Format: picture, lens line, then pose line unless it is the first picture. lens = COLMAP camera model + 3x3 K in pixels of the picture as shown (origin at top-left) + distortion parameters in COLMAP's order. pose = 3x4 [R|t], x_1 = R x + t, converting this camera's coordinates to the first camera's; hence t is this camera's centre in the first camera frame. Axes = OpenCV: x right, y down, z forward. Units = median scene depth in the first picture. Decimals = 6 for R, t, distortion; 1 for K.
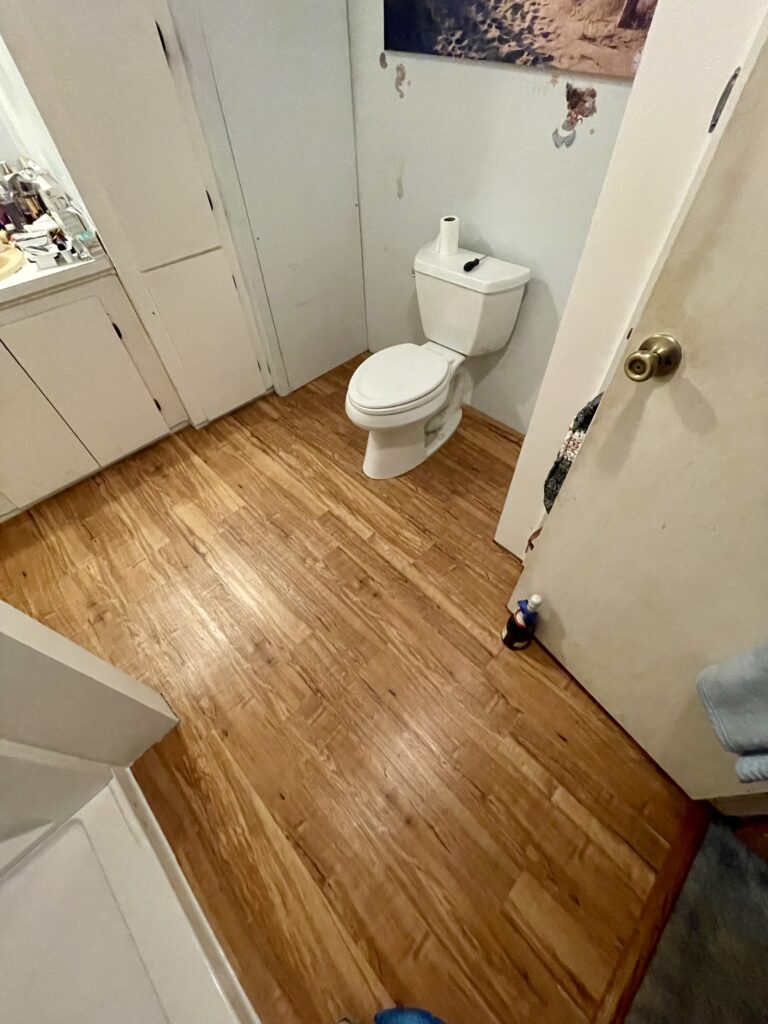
lens RADIAL K [[415.6, 0, 390.3], [0, 415.6, 518.0], [0, 0, 1]] dist [0.000356, 0.000229]
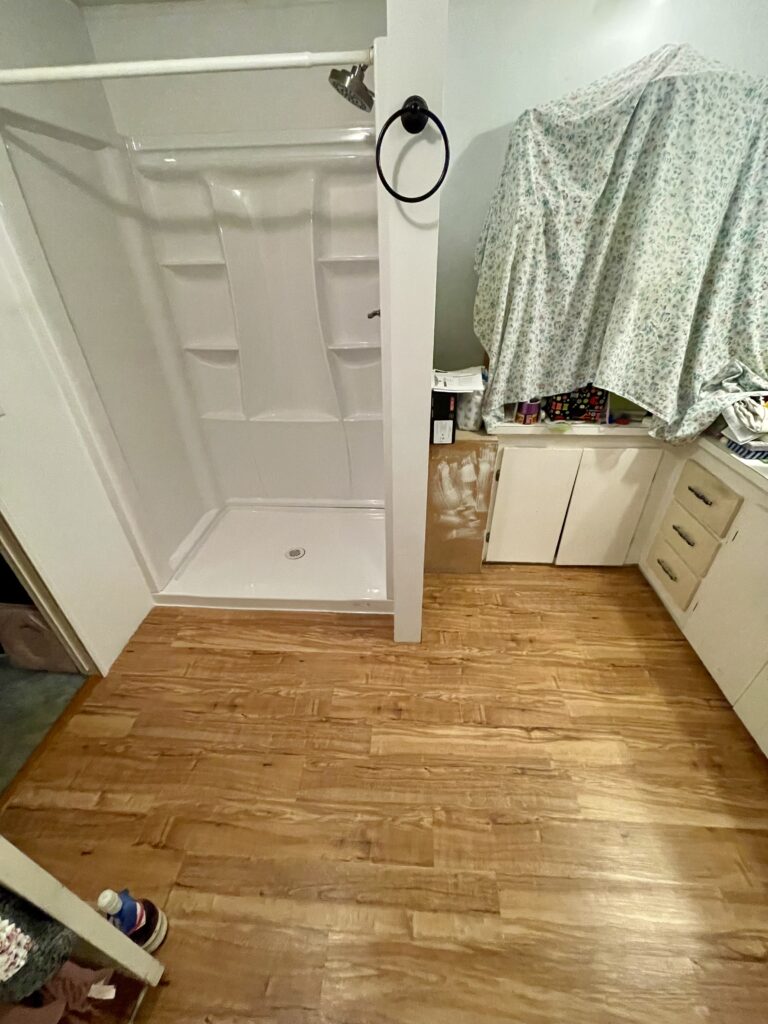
lens RADIAL K [[414.1, 0, 390.9], [0, 414.1, 513.9], [0, 0, 1]] dist [-0.001112, 0.000253]
pose [[-0.745224, 0.391213, -0.539994, 0.072119], [-0.506127, 0.195382, 0.840036, -0.606547], [0.434138, 0.899321, 0.052400, 0.409696]]
